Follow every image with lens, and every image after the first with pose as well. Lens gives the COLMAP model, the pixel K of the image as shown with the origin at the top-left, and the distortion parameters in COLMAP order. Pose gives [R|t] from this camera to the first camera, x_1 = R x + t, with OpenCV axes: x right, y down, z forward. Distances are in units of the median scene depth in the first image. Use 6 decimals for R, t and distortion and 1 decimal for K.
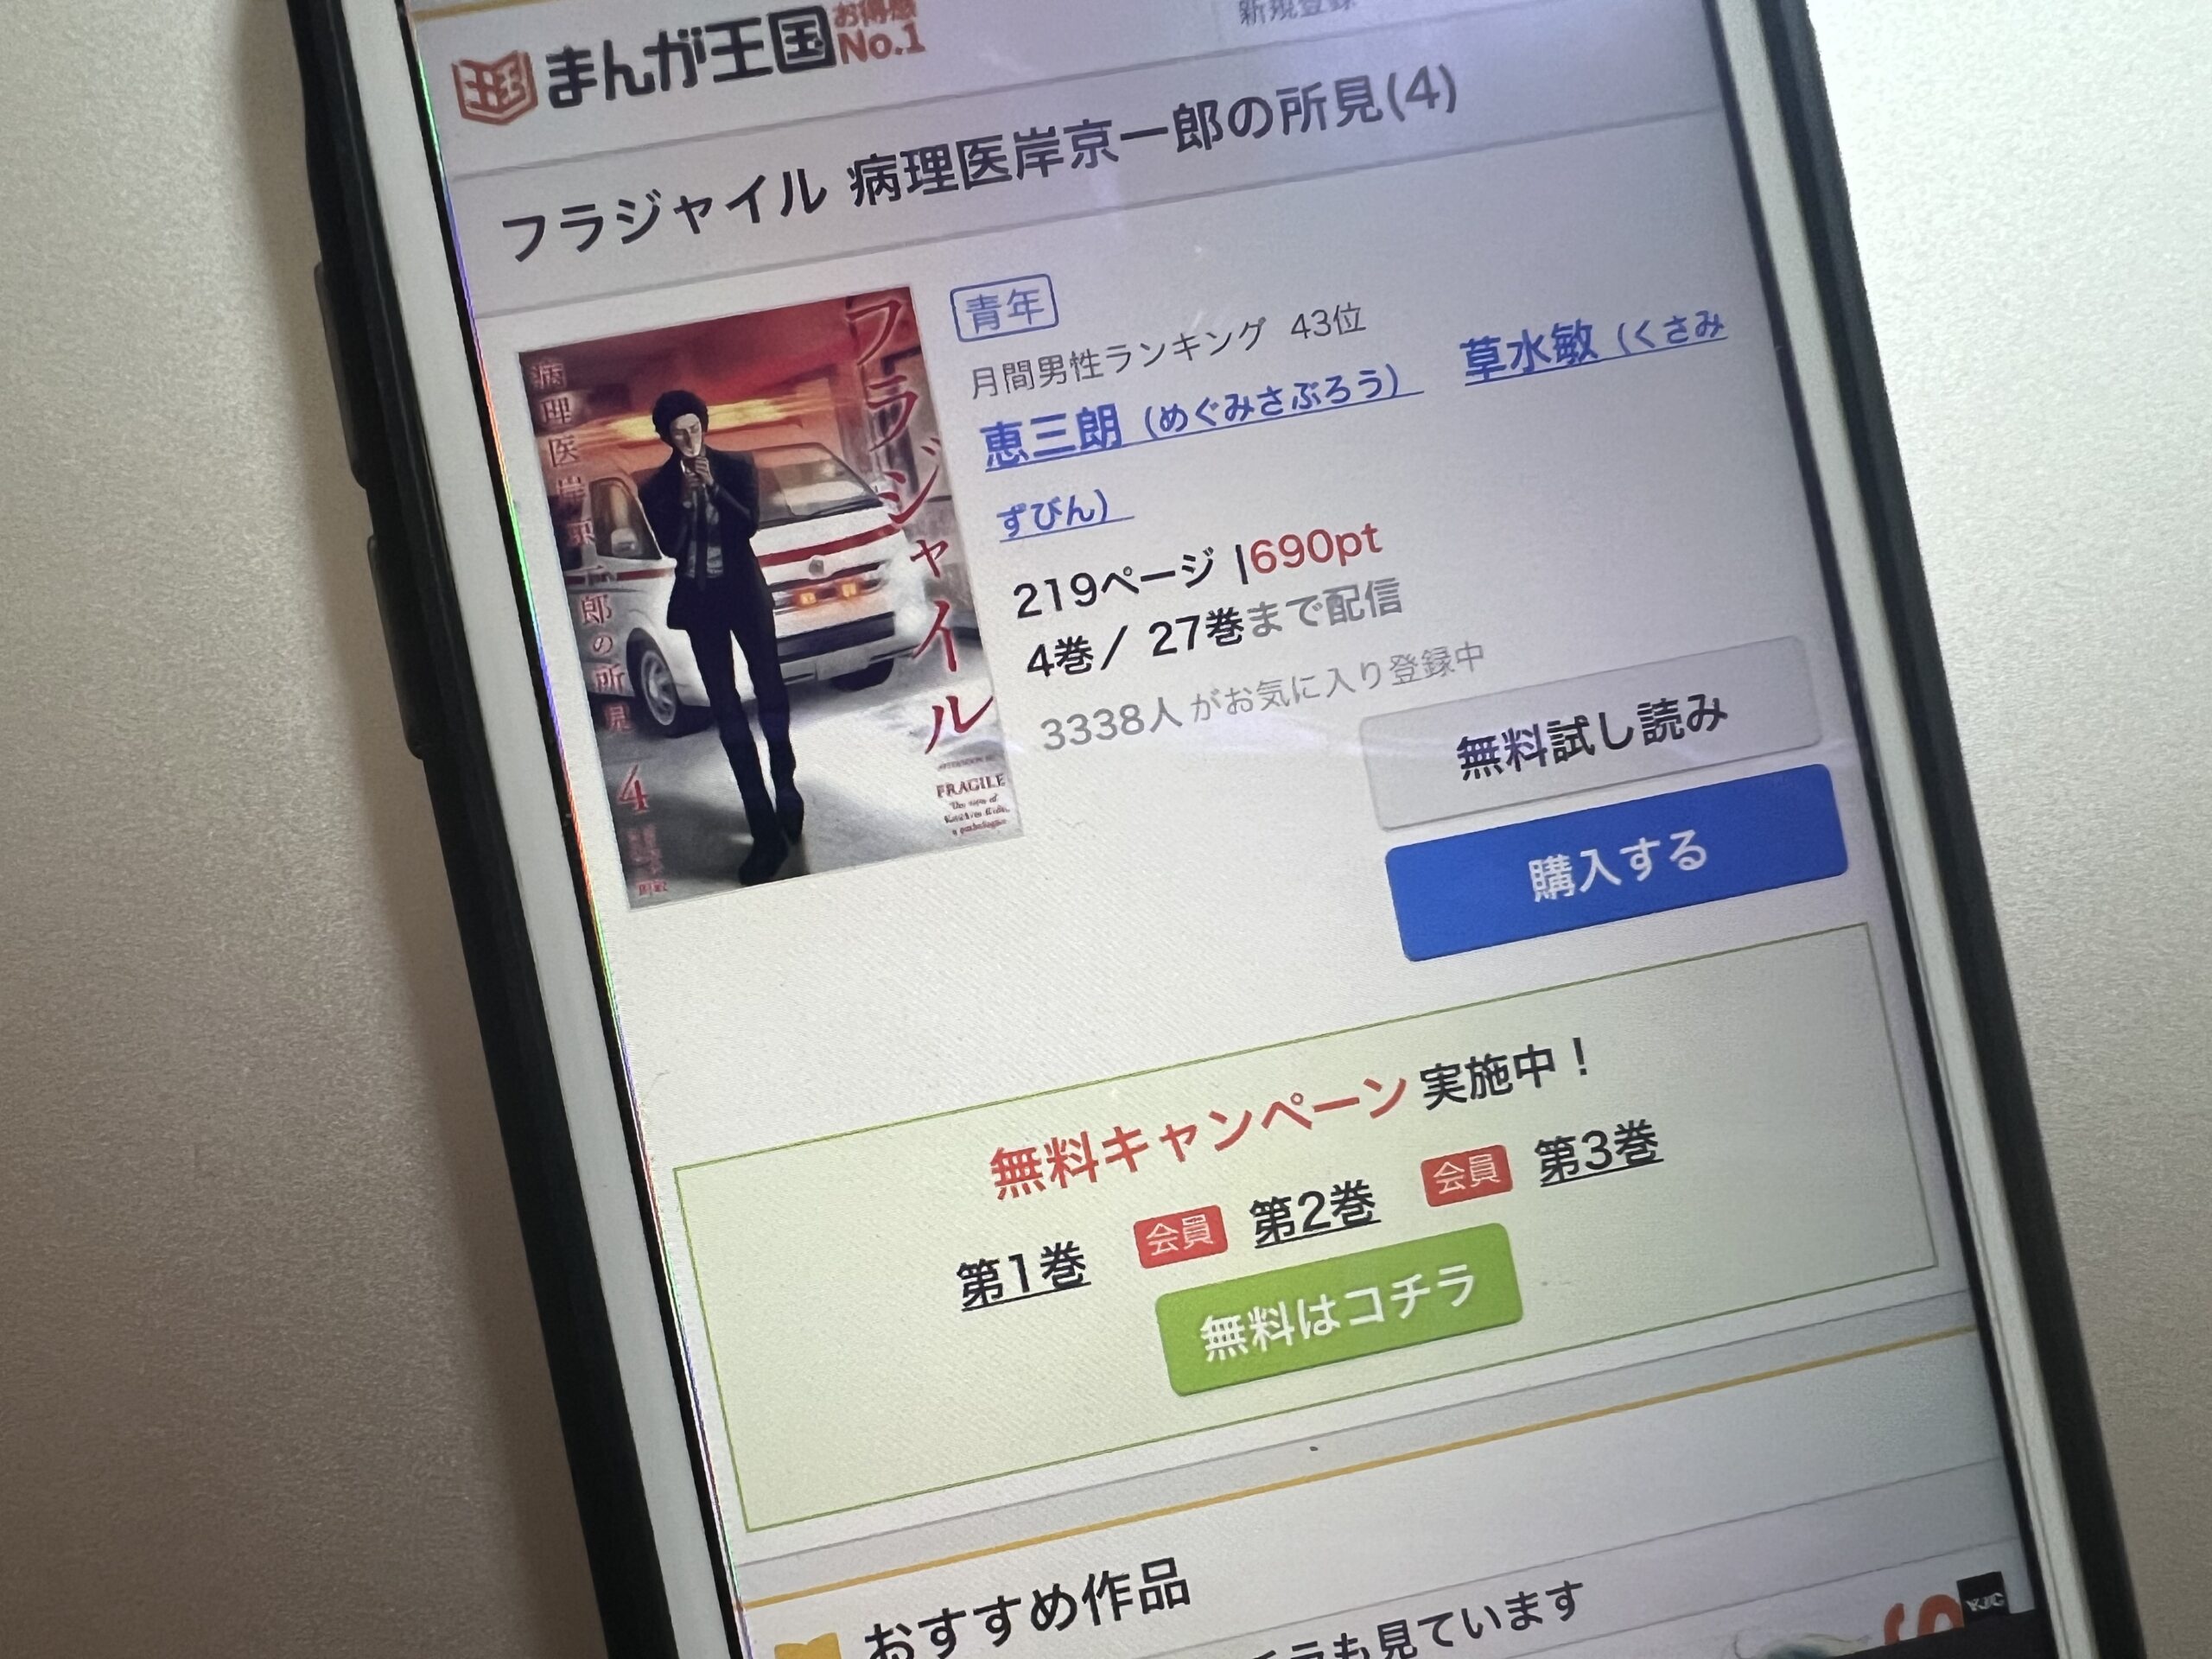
lens RADIAL K [[1719.2, 0, 978.7], [0, 1719.2, 1041.7], [0, 0, 1]] dist [-0.004418, -0.003835]
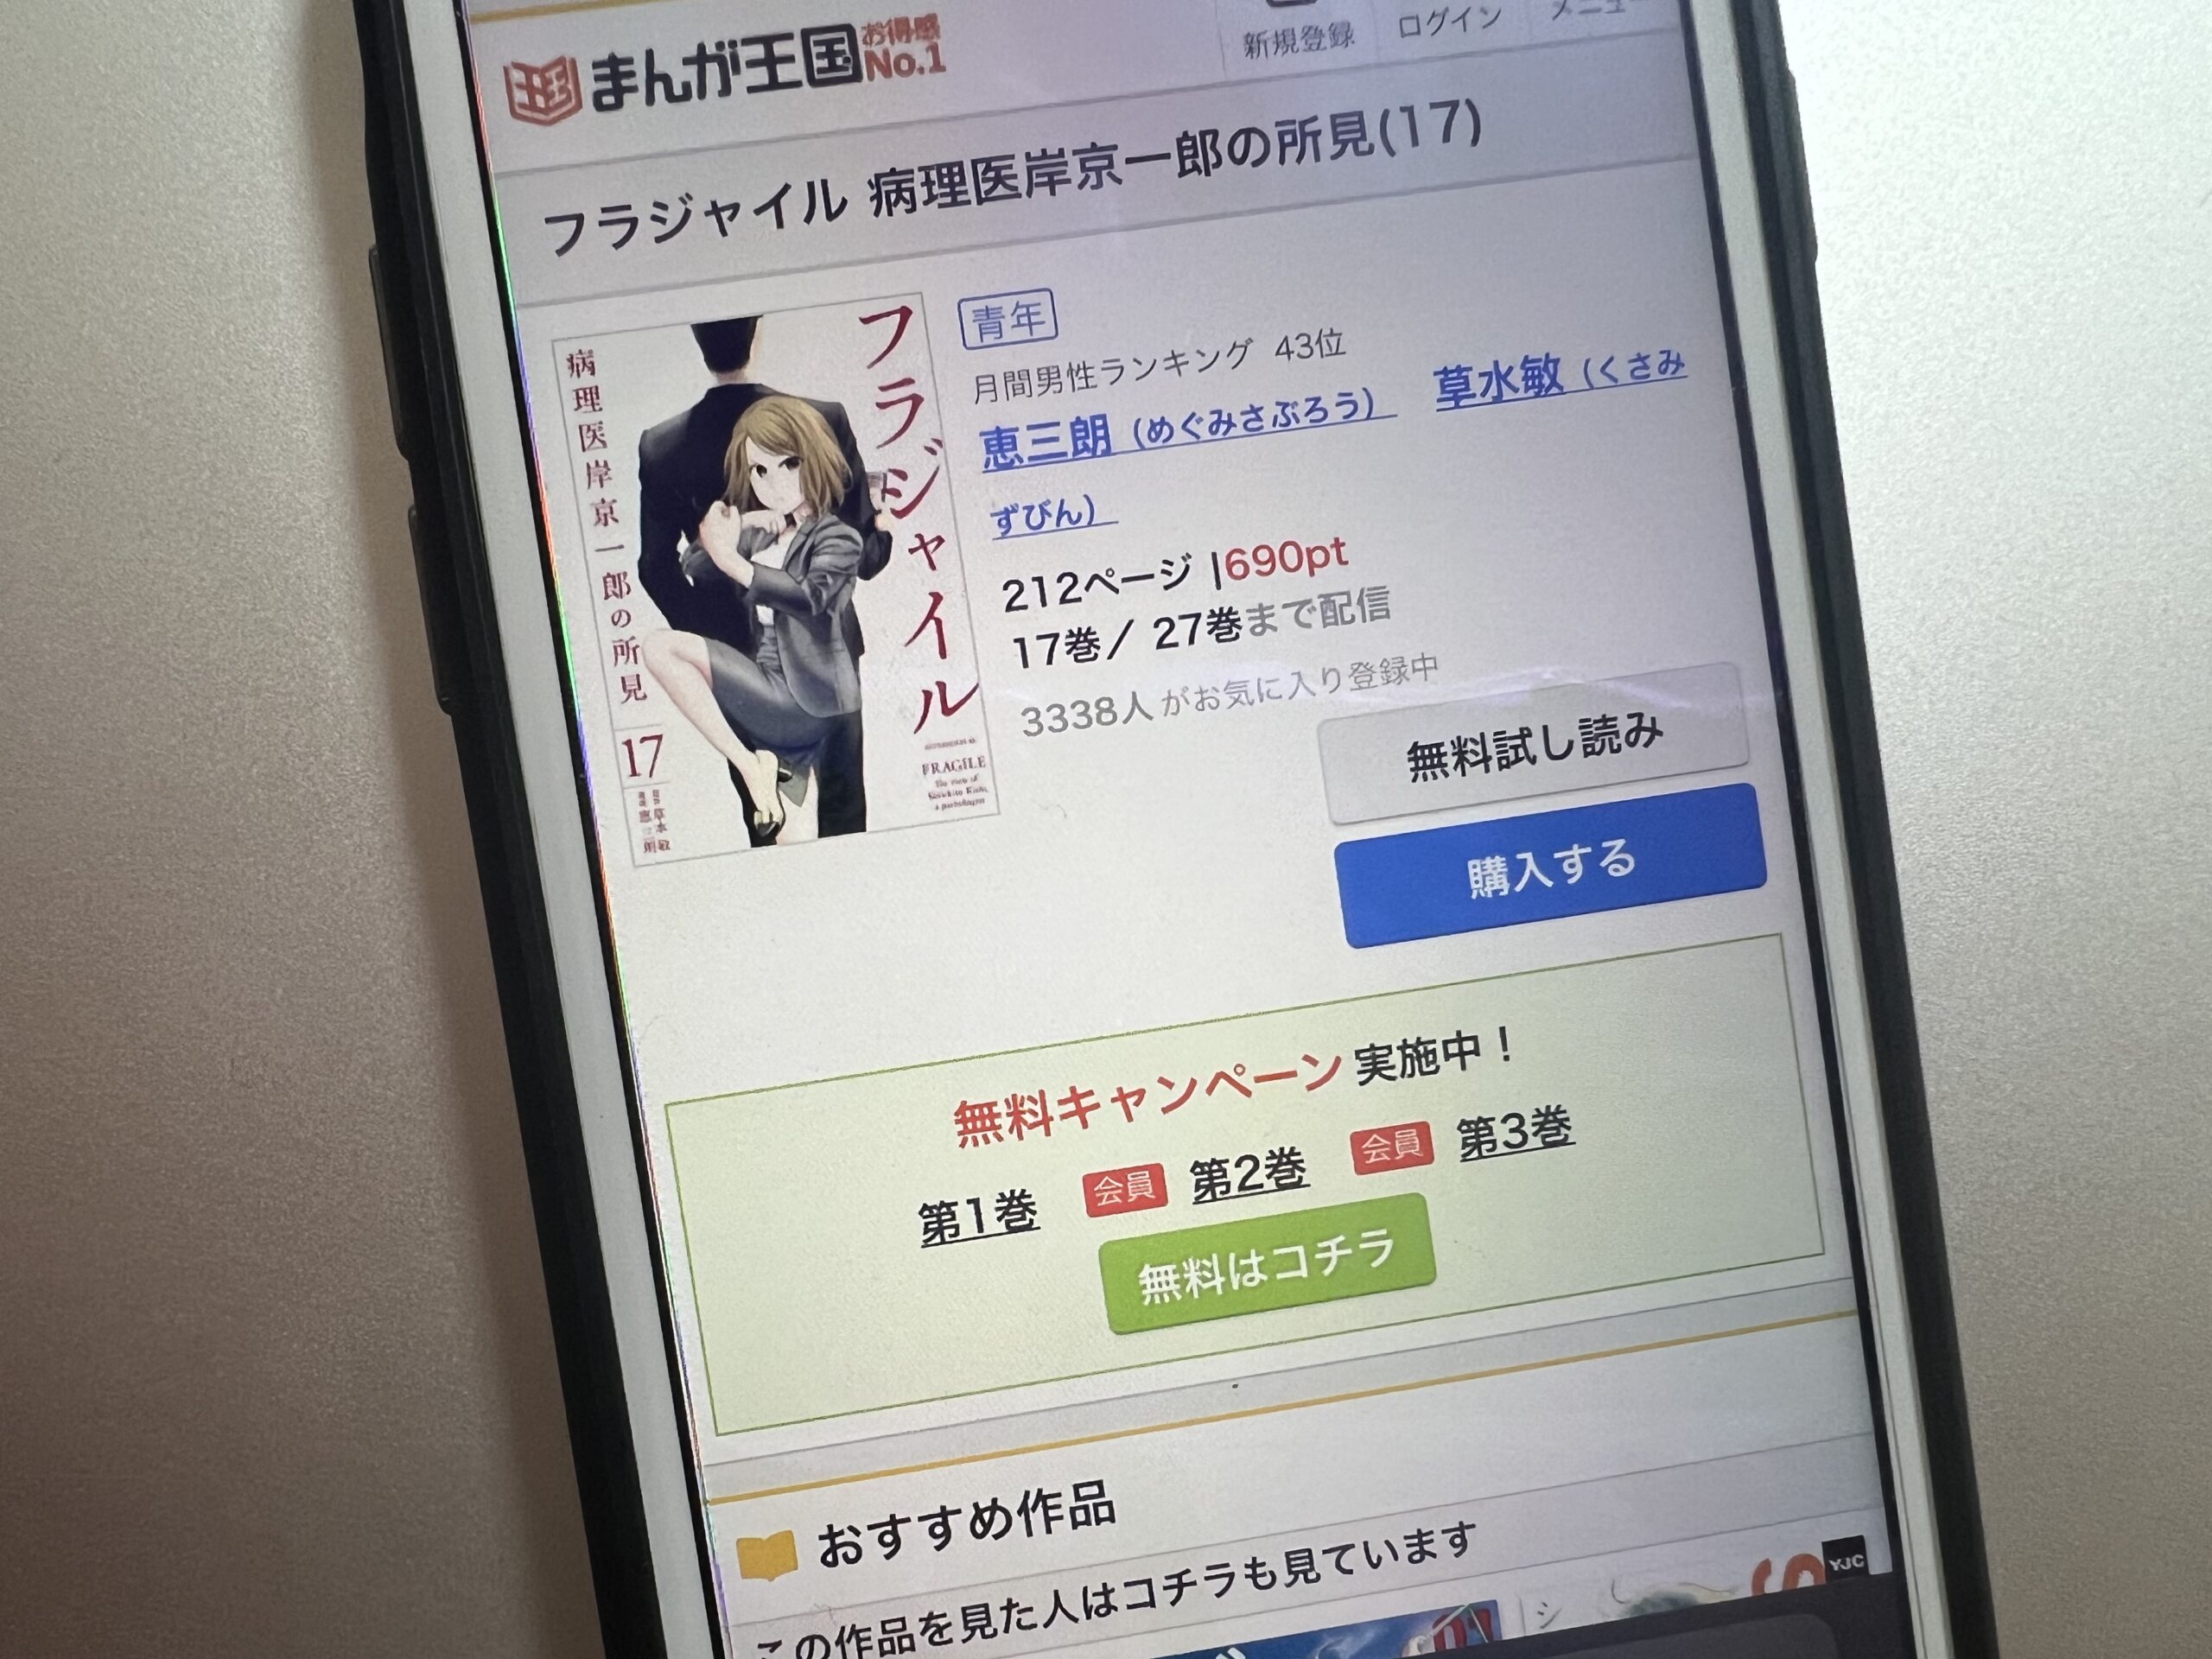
lens RADIAL K [[1719.2, 0, 978.7], [0, 1719.2, 1041.7], [0, 0, 1]] dist [-0.004418, -0.003835]
pose [[0.998574, 0.051555, -0.013826, 0.034609], [-0.050978, 0.997926, 0.039317, -0.018616], [0.015825, -0.038557, 0.999131, -0.087526]]
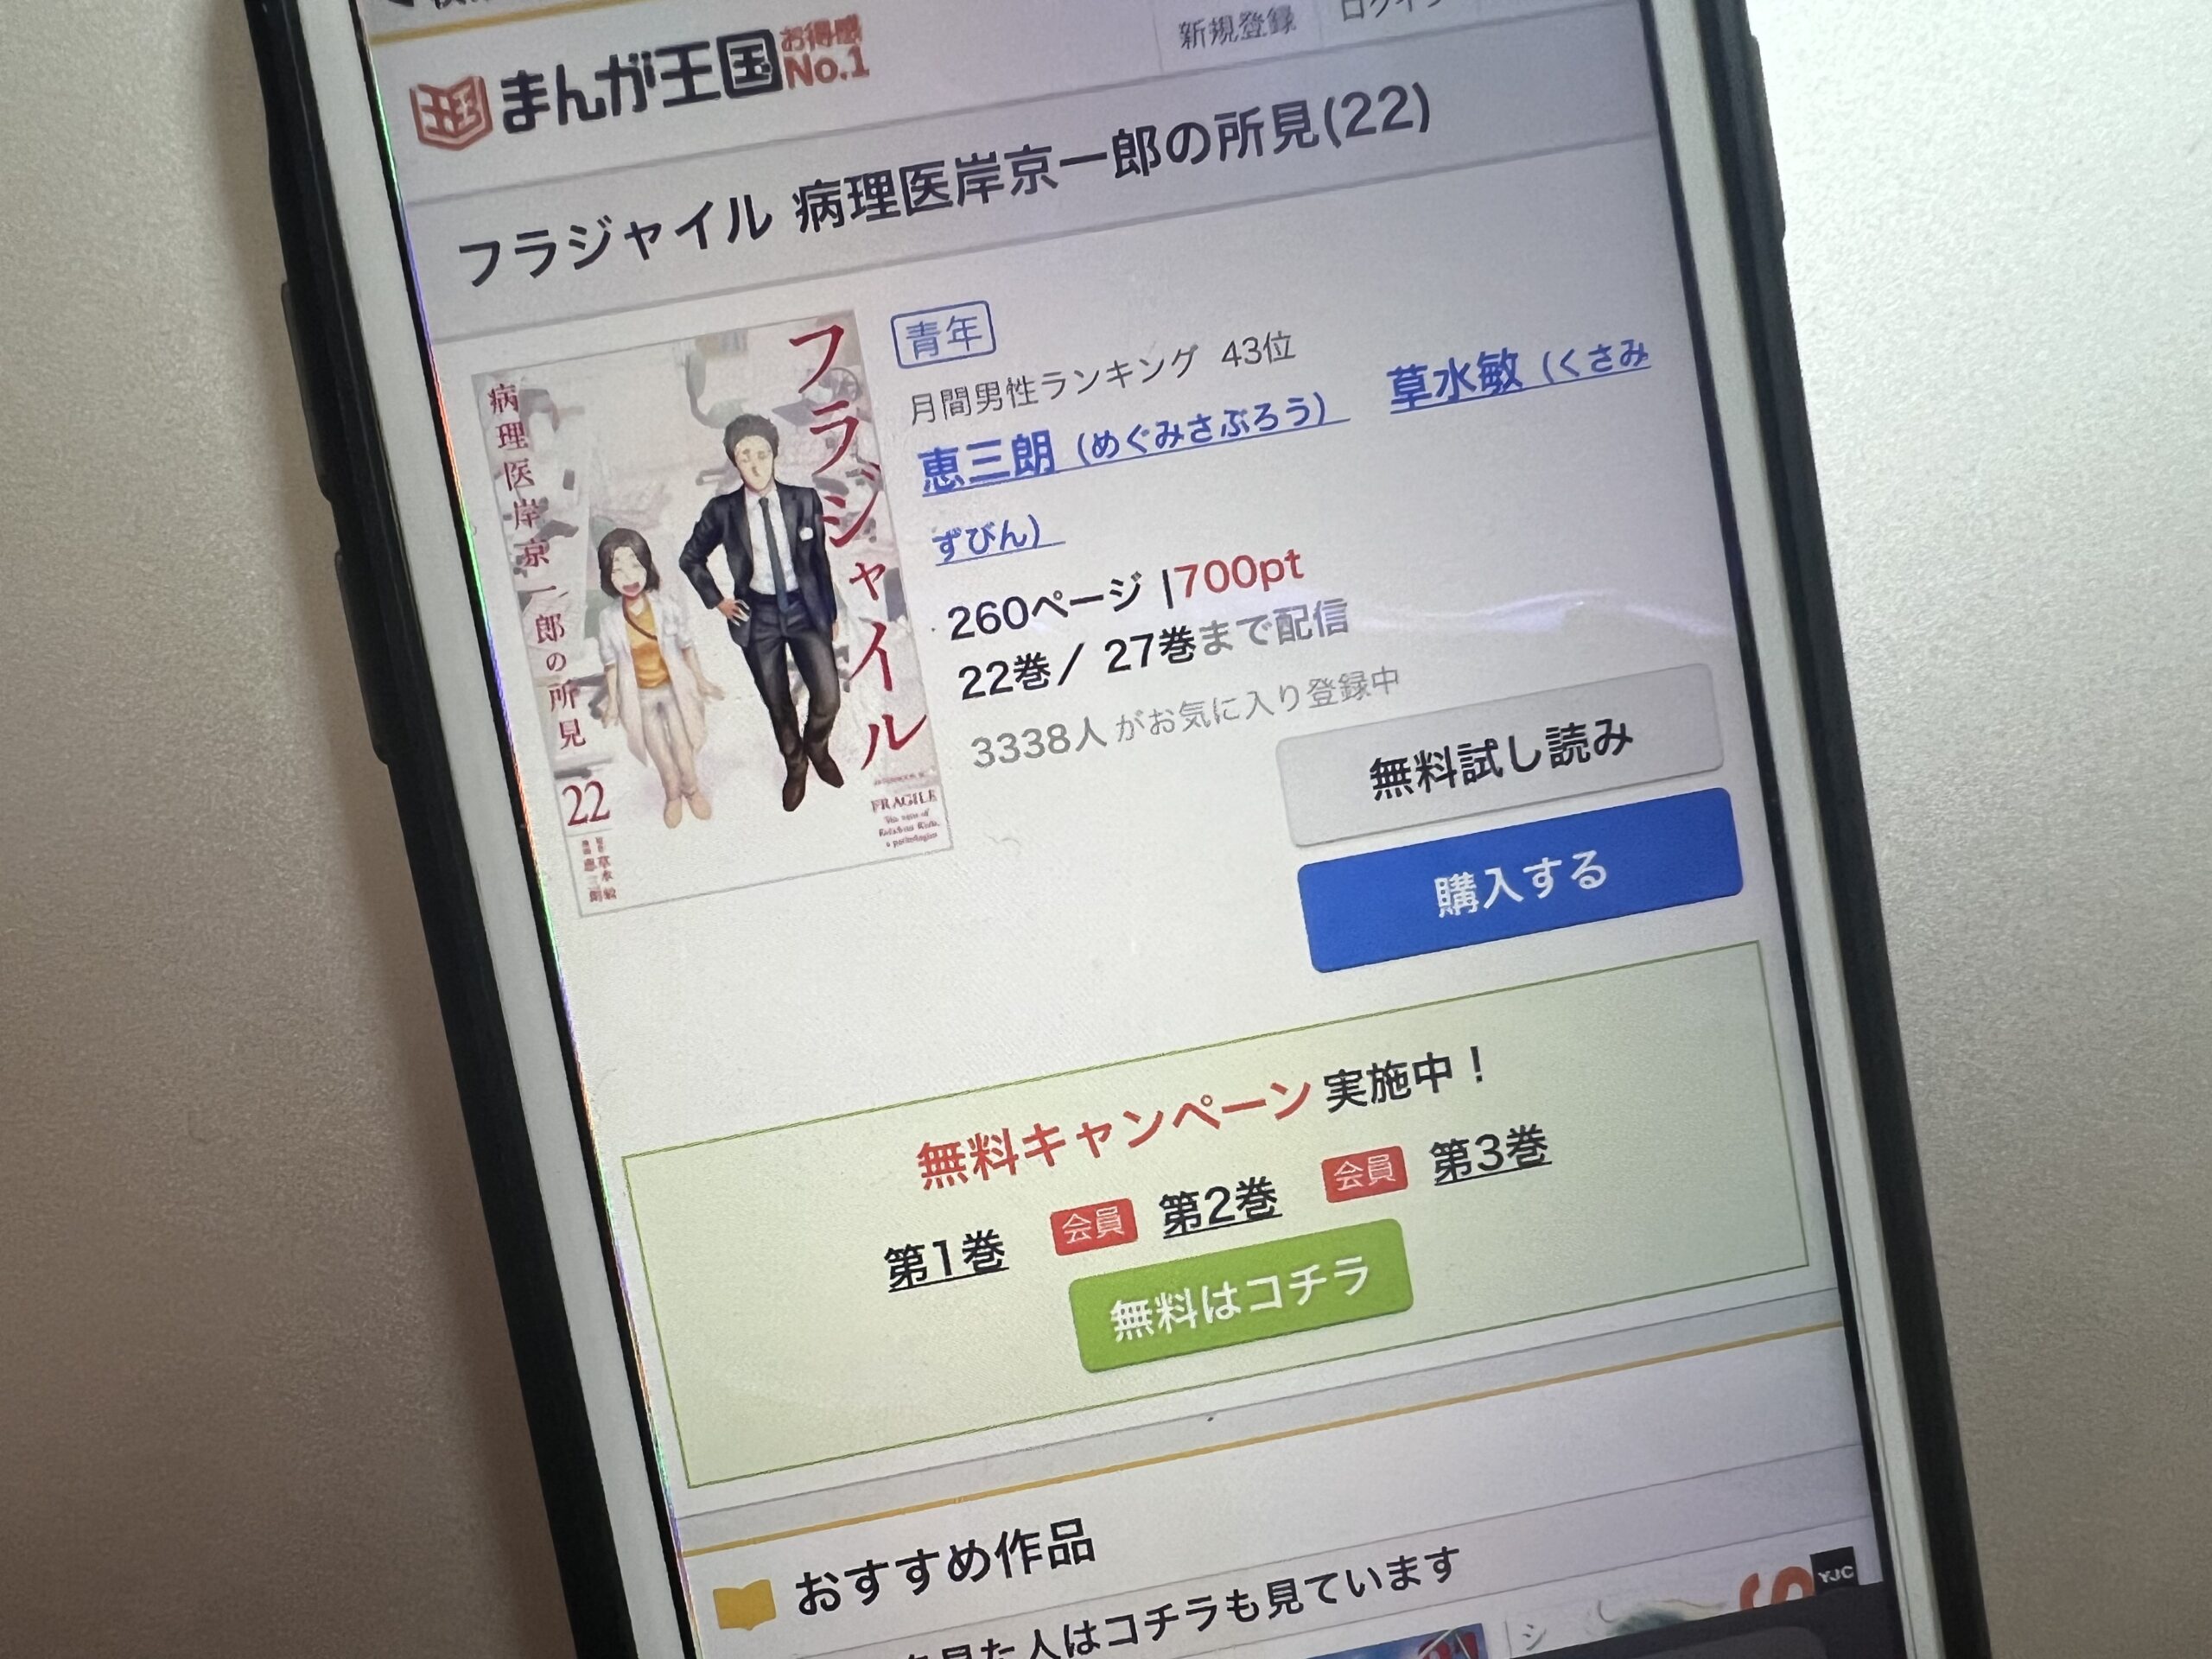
lens RADIAL K [[1719.2, 0, 978.7], [0, 1719.2, 1041.7], [0, 0, 1]] dist [-0.004418, -0.003835]
pose [[0.999649, 0.018363, -0.019095, 0.063472], [-0.016834, 0.996861, 0.077357, -0.083013], [0.020456, -0.077008, 0.996821, -0.062489]]
